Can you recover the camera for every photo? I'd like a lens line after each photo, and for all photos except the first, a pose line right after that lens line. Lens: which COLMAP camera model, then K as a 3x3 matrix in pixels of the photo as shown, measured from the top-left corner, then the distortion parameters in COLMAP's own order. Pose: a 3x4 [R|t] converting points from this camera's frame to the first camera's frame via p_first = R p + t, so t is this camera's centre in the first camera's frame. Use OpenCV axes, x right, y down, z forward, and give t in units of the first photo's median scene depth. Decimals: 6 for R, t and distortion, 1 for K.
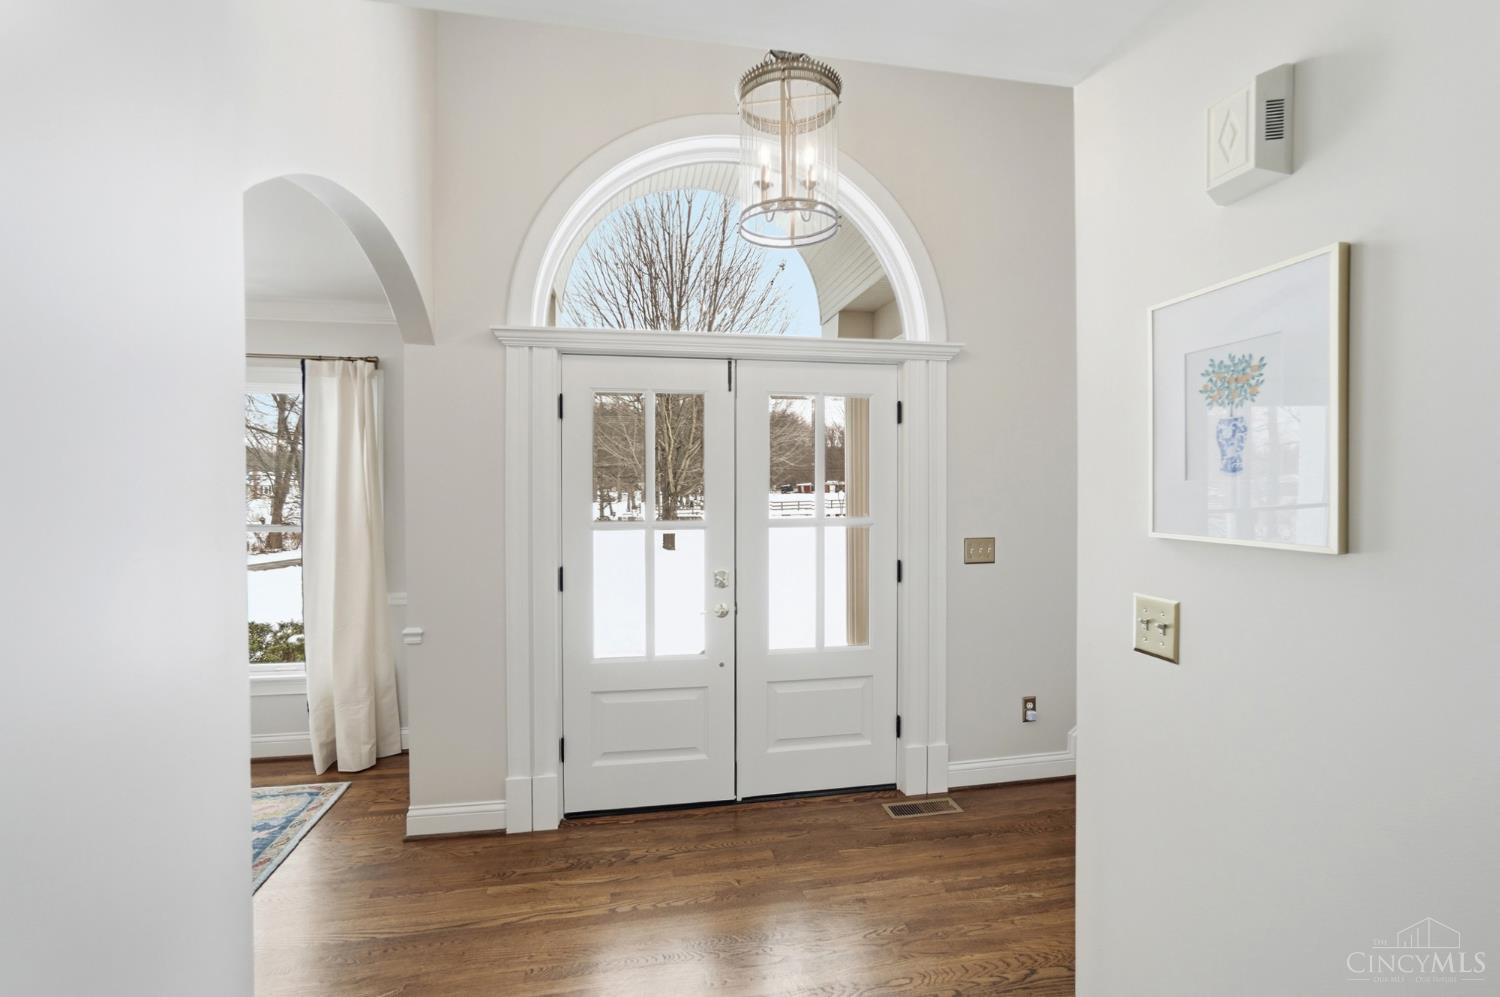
lens RADIAL K [[656.3, 0, 750.0], [0, 656.3, 498.5], [0, 0, 1]] dist [-0.035994, -0.000432]
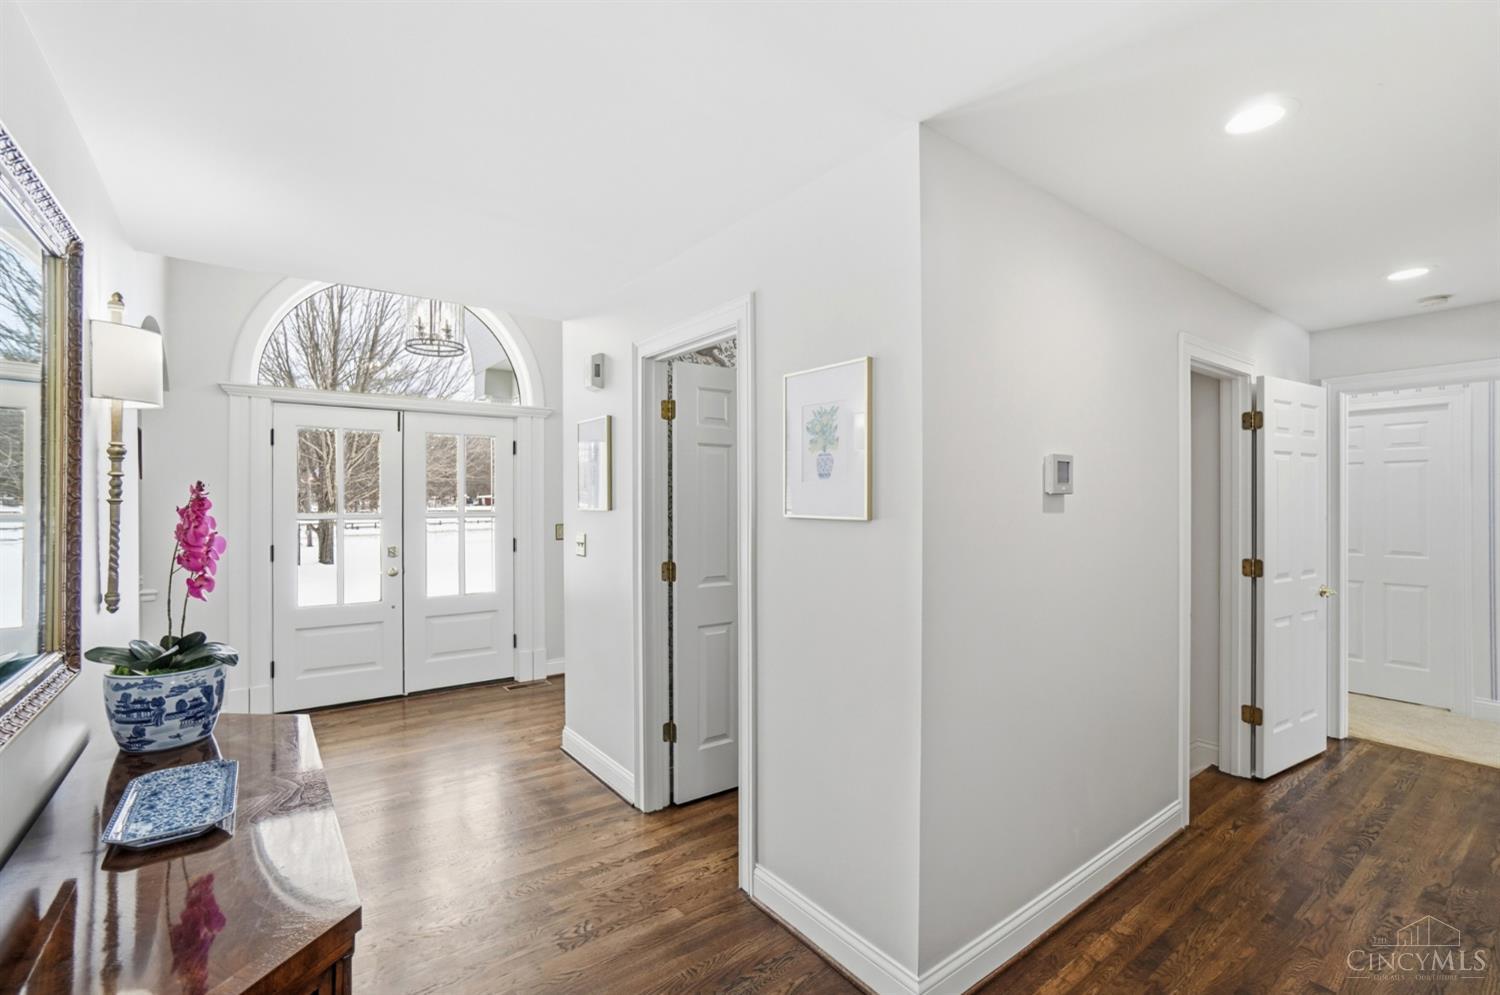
lens RADIAL K [[656.3, 0, 750.0], [0, 656.3, 497.5], [0, 0, 1]] dist [-0.035994, -0.000432]
pose [[0.892990, 0.002410, 0.450070, 0.020173], [0.006803, 0.999799, -0.018852, 0.028727], [-0.450025, 0.019897, 0.892794, -0.755067]]
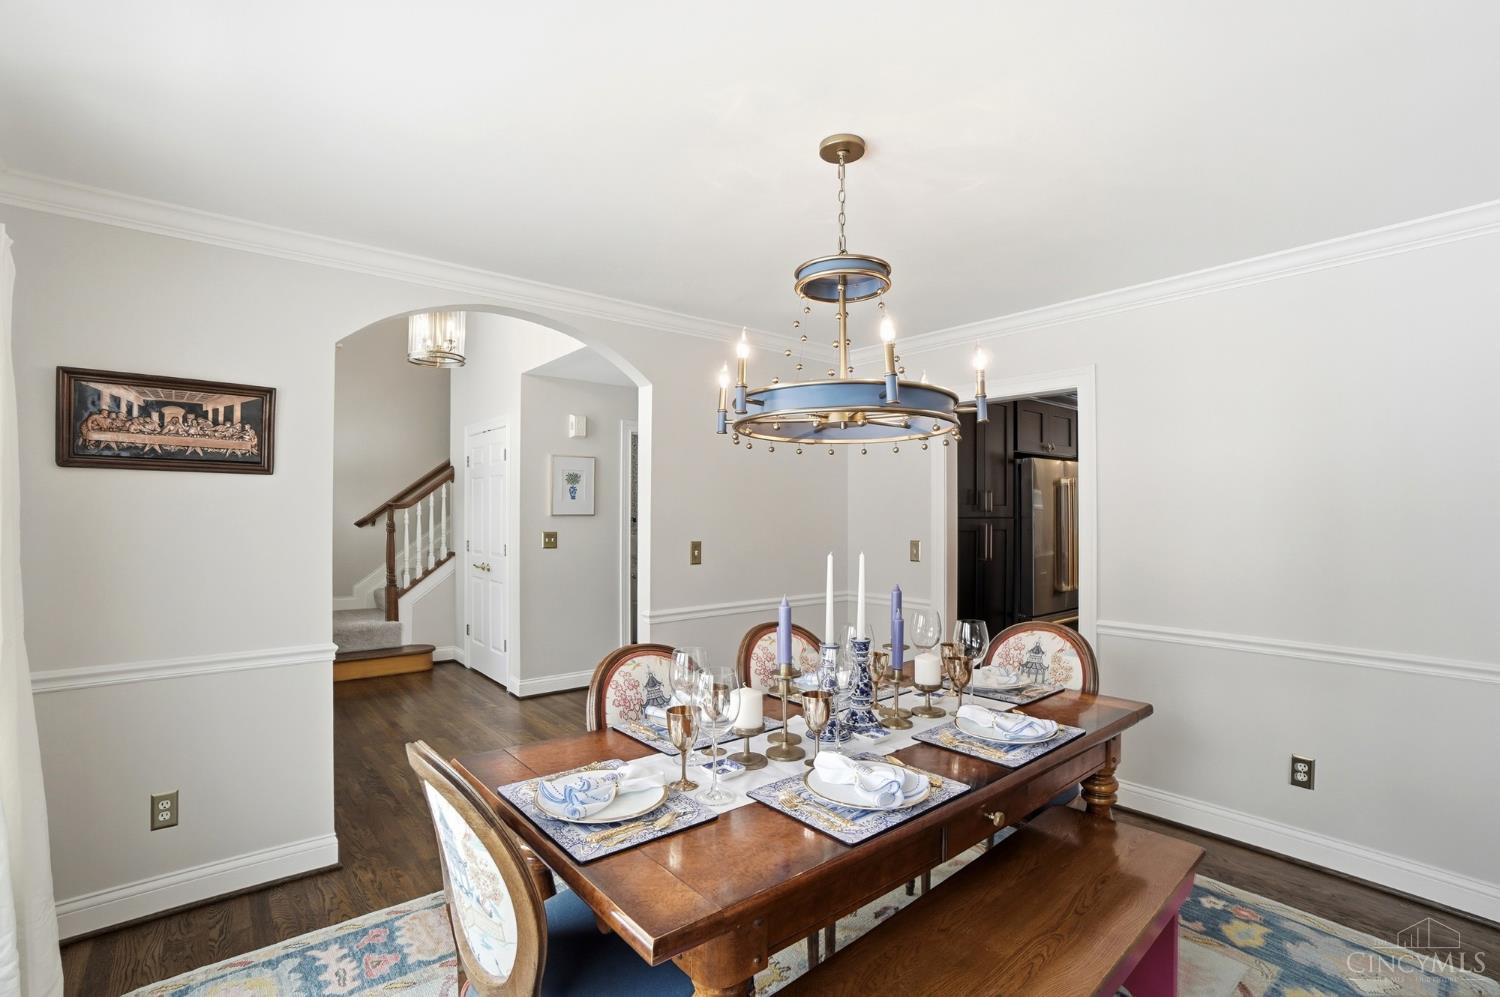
lens RADIAL K [[656.3, 0, 750.0], [0, 656.3, 498.5], [0, 0, 1]] dist [-0.035994, -0.000432]
pose [[-0.479517, 0.008725, 0.877489, -1.525231], [0.014388, 0.999894, -0.002079, -0.006365], [-0.877415, 0.011628, -0.479592, 0.829480]]
